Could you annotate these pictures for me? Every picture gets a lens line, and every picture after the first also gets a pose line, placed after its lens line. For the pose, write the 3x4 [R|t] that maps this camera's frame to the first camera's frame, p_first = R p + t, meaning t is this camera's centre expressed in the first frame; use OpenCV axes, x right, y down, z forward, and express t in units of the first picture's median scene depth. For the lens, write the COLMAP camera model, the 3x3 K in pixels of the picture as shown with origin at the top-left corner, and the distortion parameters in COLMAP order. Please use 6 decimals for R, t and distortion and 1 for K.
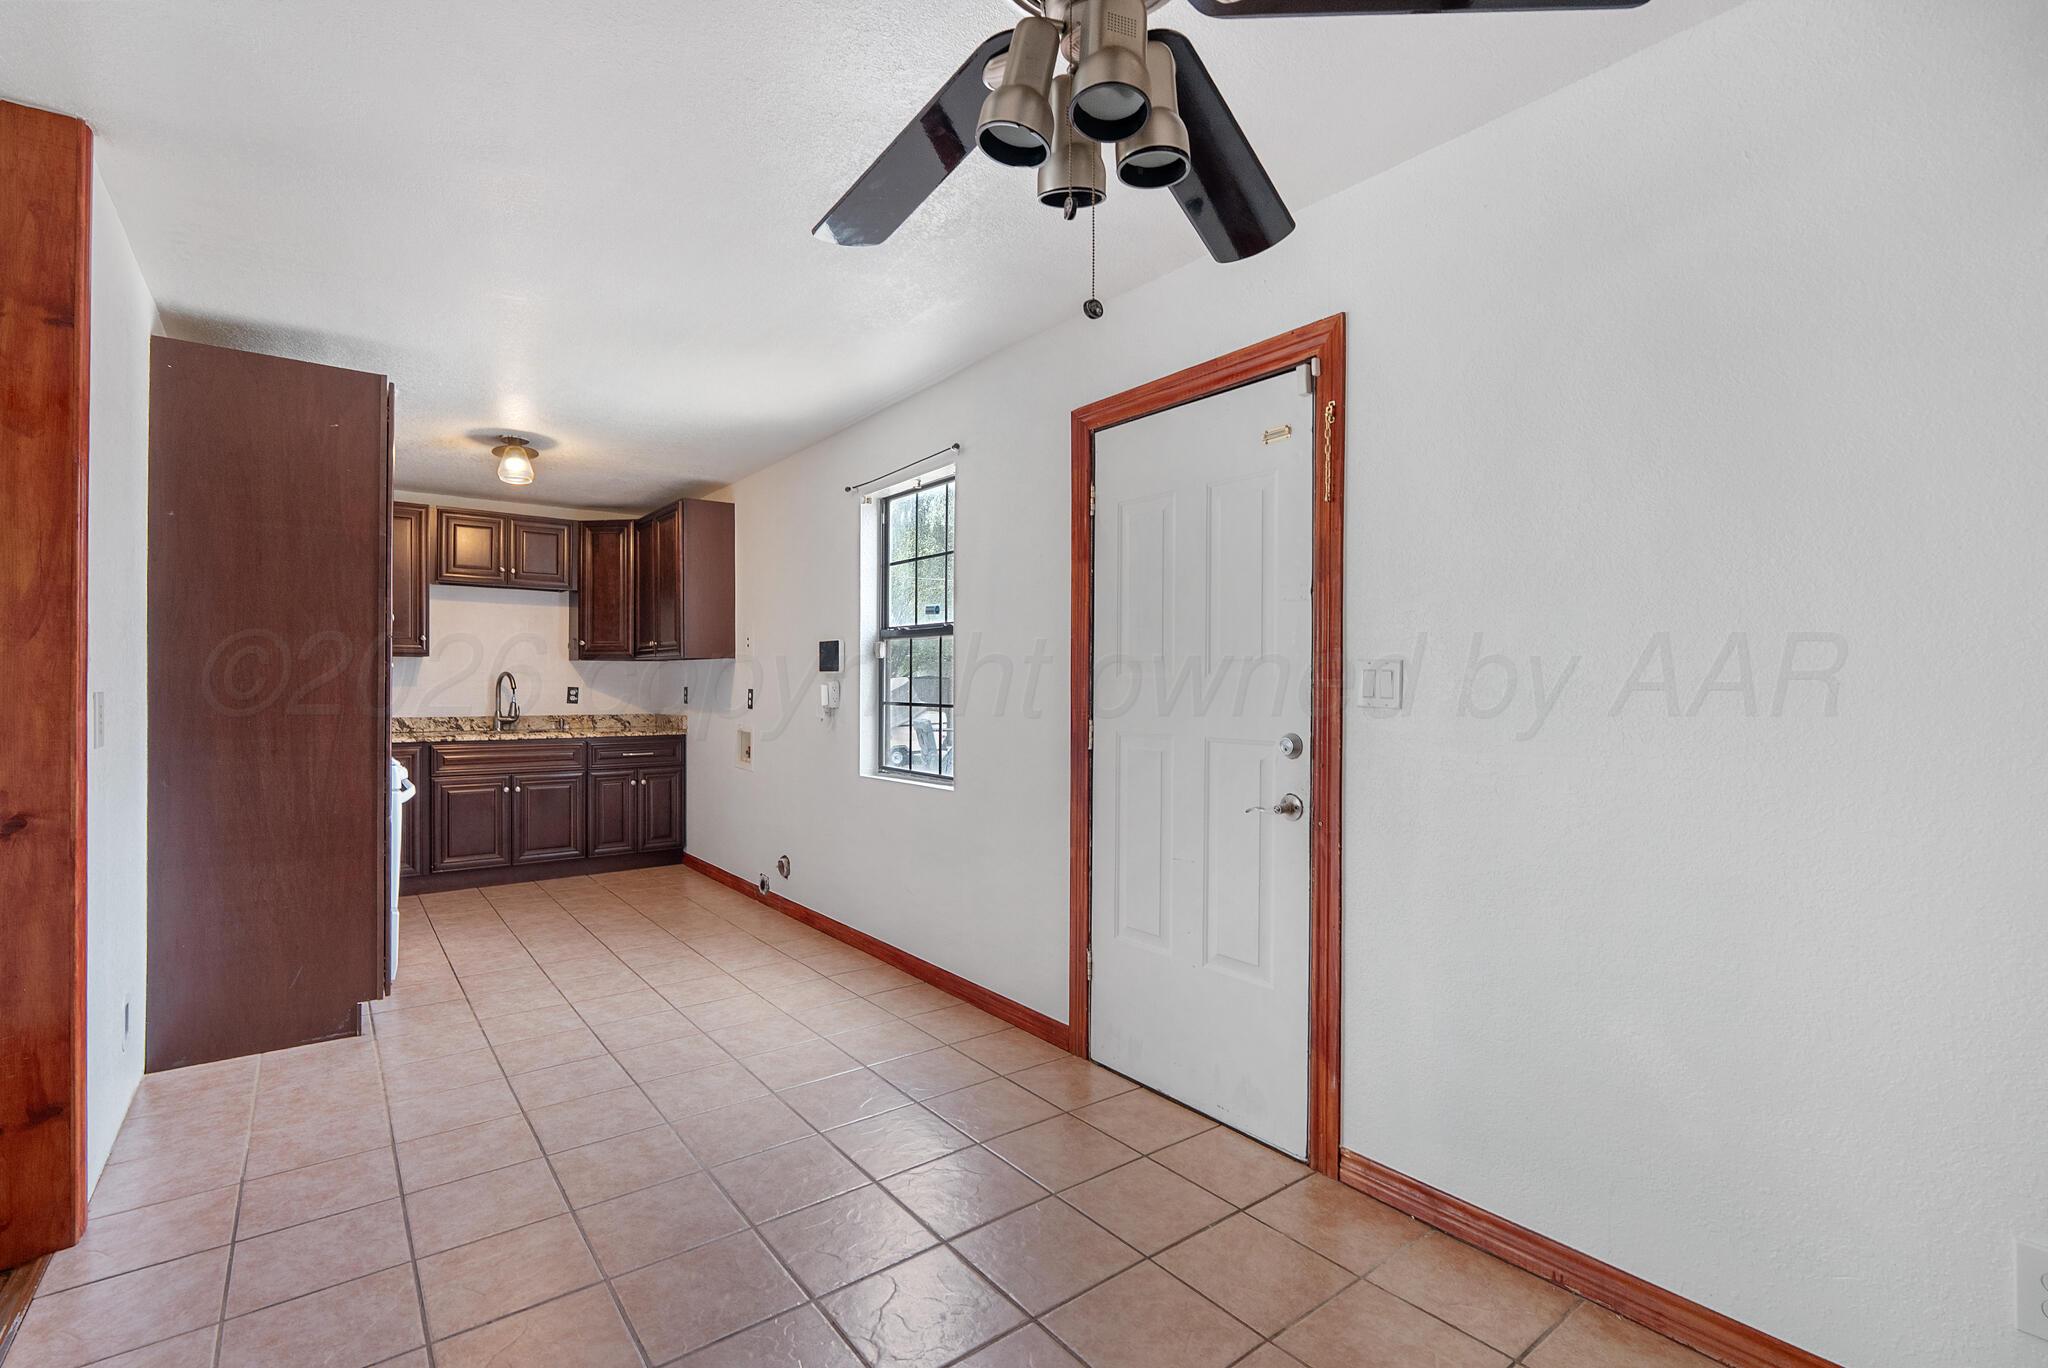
lens RADIAL K [[933.8, 0, 1018.5], [0, 933.8, 684.4], [0, 0, 1]] dist [-0.004825, -0.000152]
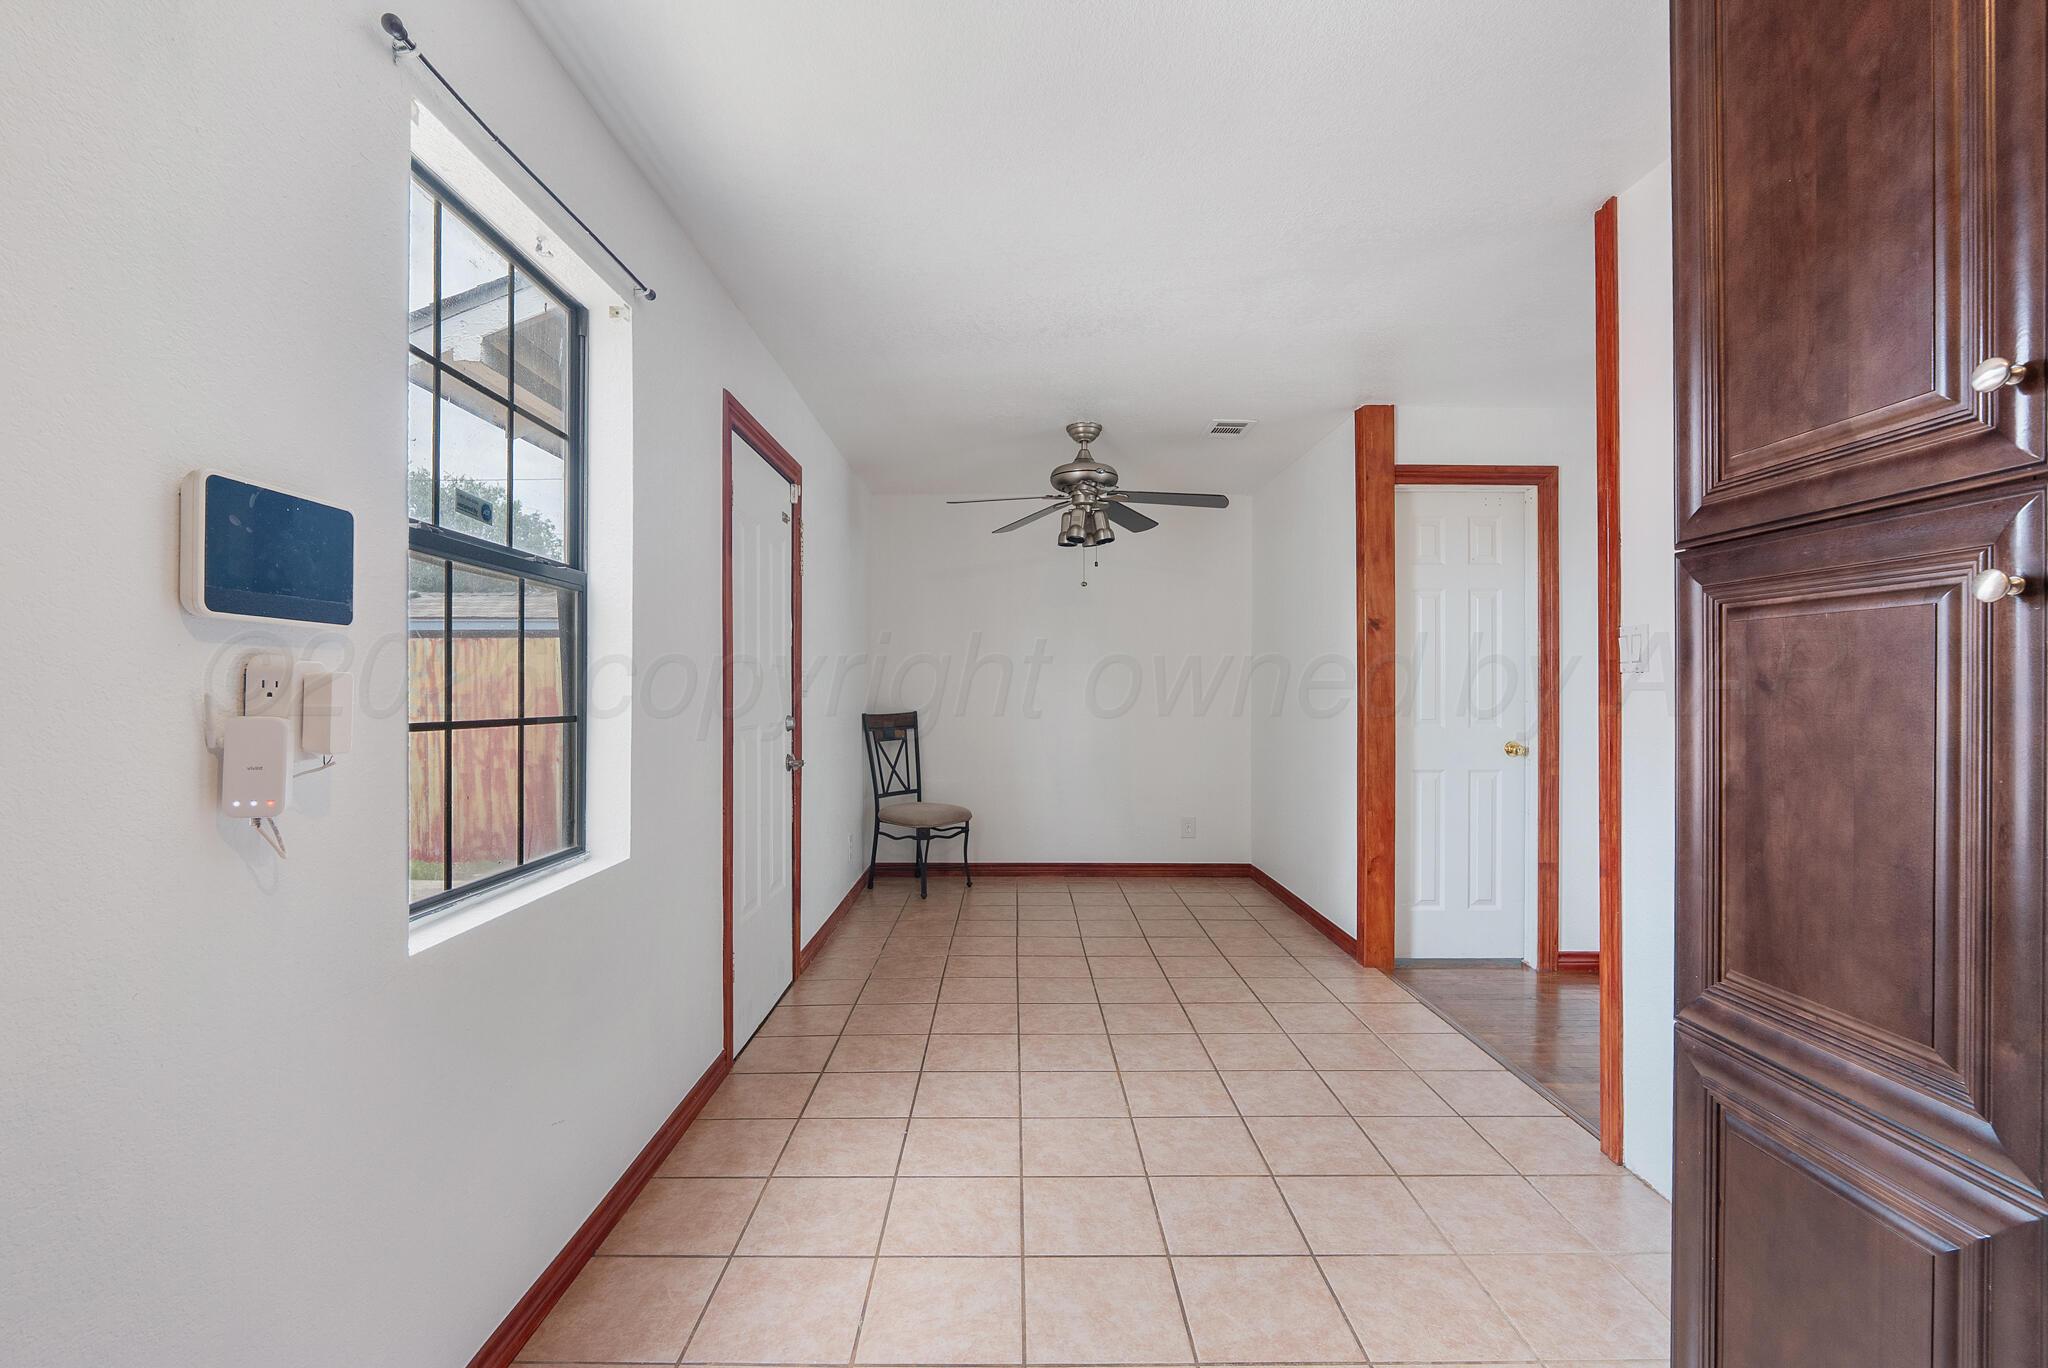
lens RADIAL K [[933.8, 0, 1018.5], [0, 933.8, 684.4], [0, 0, 1]] dist [-0.004825, -0.000152]
pose [[-0.802230, -0.000188, 0.597015, -0.420903], [-0.003518, 0.999984, -0.004413, 0.003692], [-0.597005, -0.005640, -0.802218, 0.899617]]
